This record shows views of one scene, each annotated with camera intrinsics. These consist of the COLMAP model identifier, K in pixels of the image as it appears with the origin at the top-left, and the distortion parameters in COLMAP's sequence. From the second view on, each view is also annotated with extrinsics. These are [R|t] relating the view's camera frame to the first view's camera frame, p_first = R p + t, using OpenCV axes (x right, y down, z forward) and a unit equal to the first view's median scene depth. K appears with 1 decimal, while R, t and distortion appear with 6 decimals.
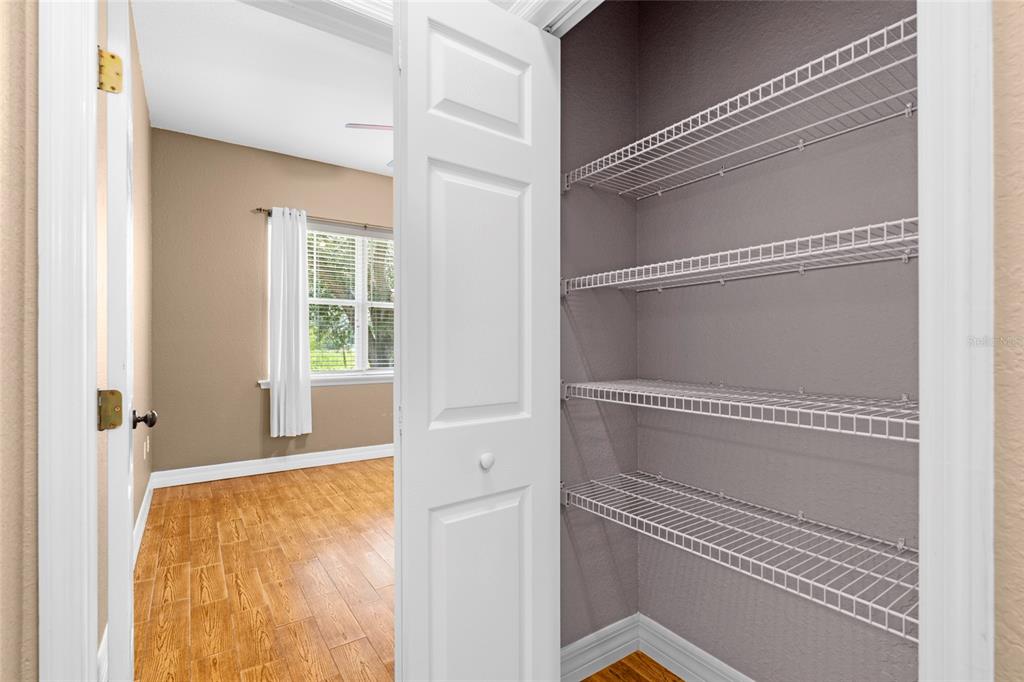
lens RADIAL K [[466.7, 0, 513.7], [0, 466.7, 345.8], [0, 0, 1]] dist [-0.012496, 0.004695]
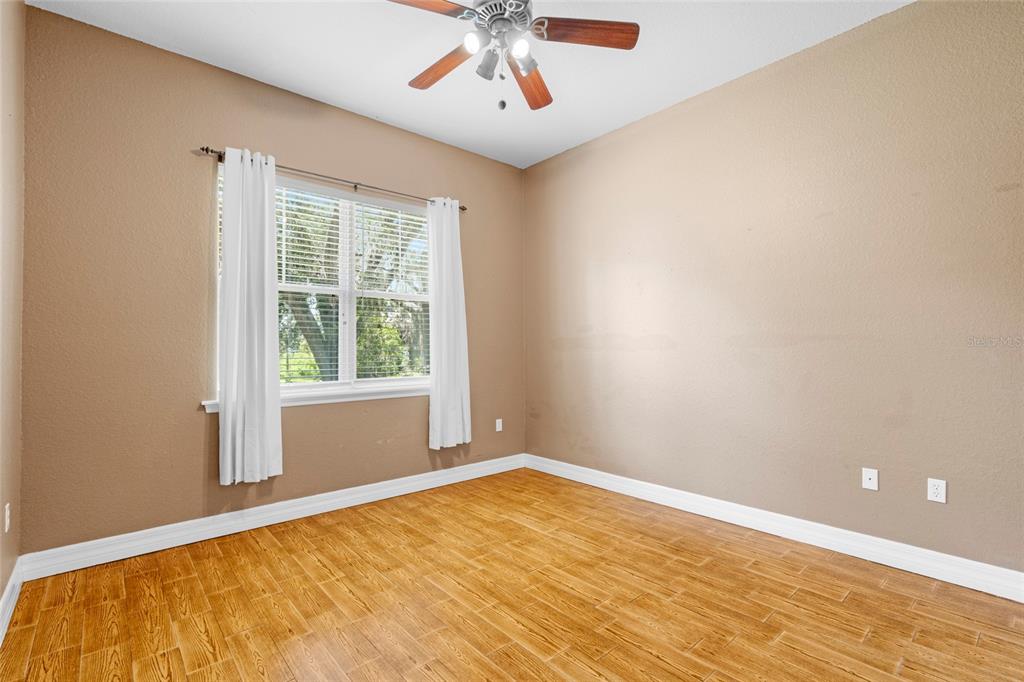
lens RADIAL K [[466.7, 0, 512.5], [0, 466.7, 337.7], [0, 0, 1]] dist [-0.012496, 0.004695]
pose [[0.993687, -0.004755, 0.112089, -0.178199], [0.007049, 0.999774, -0.020079, -0.001083], [-0.111968, 0.020743, 0.993495, 0.280750]]
